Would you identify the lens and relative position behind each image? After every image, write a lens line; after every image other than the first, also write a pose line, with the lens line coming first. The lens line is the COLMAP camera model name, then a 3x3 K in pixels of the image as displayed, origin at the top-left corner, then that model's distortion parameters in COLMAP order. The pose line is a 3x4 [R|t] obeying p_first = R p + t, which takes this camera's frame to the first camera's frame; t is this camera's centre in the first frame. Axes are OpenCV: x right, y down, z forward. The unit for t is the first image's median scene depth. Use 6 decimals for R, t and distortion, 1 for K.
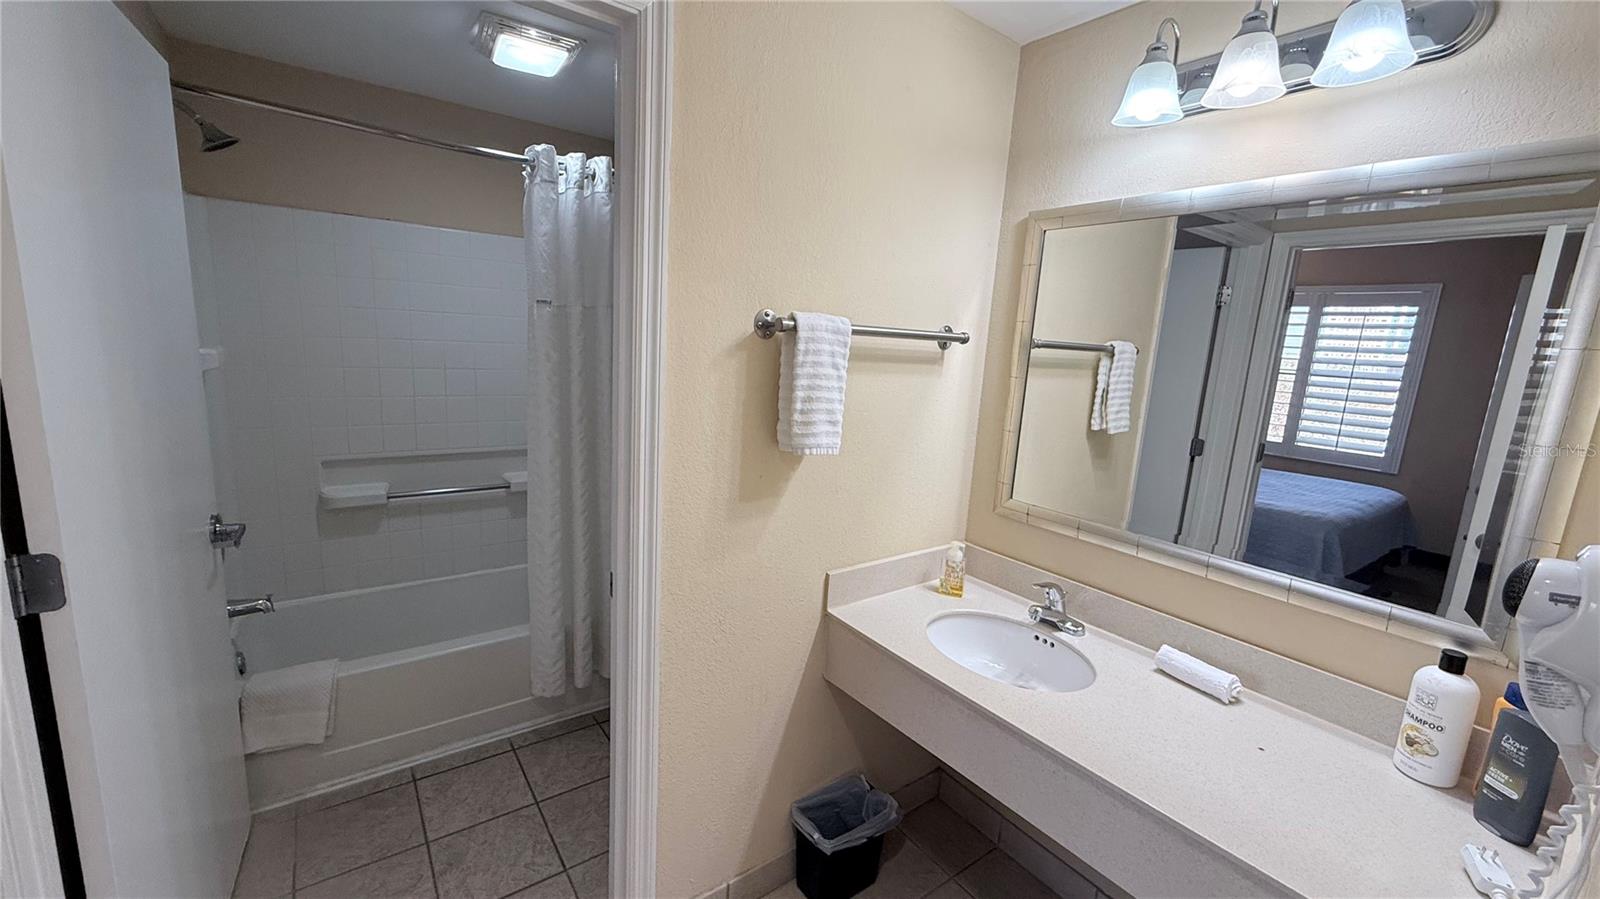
lens RADIAL K [[636.4, 0, 794.8], [0, 636.4, 453.3], [0, 0, 1]] dist [0.000704, 0.000210]
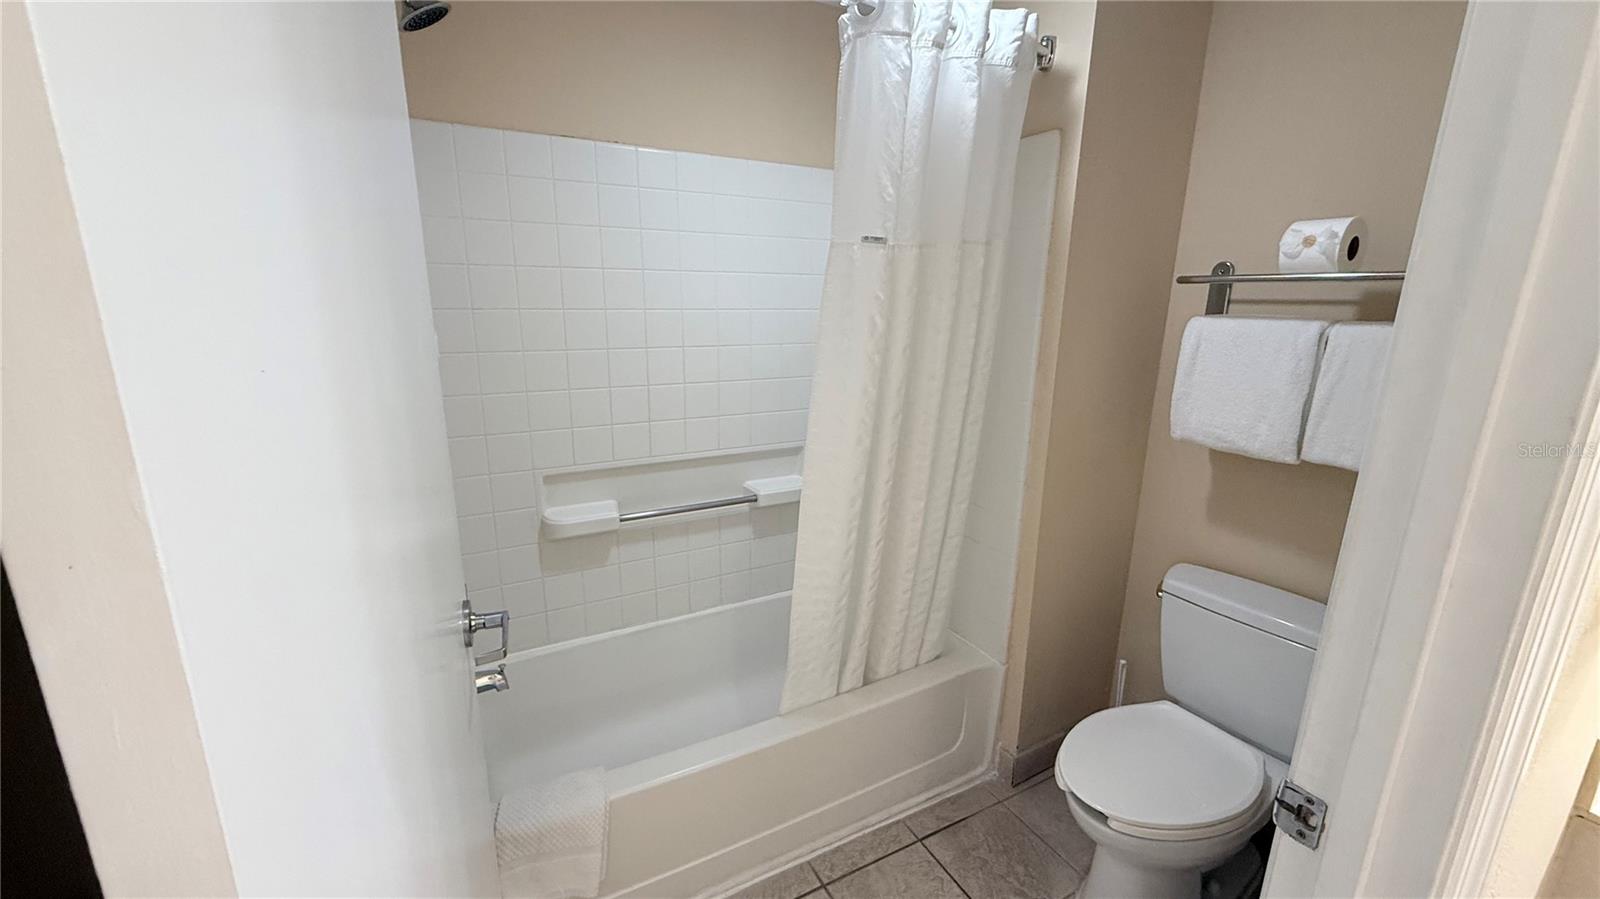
lens RADIAL K [[636.4, 0, 794.8], [0, 636.4, 453.3], [0, 0, 1]] dist [0.000704, 0.000210]
pose [[0.990958, -0.007360, -0.133973, -0.342476], [0.015116, 0.998262, 0.056966, -0.052365], [0.133321, -0.058476, 0.989346, 0.291848]]
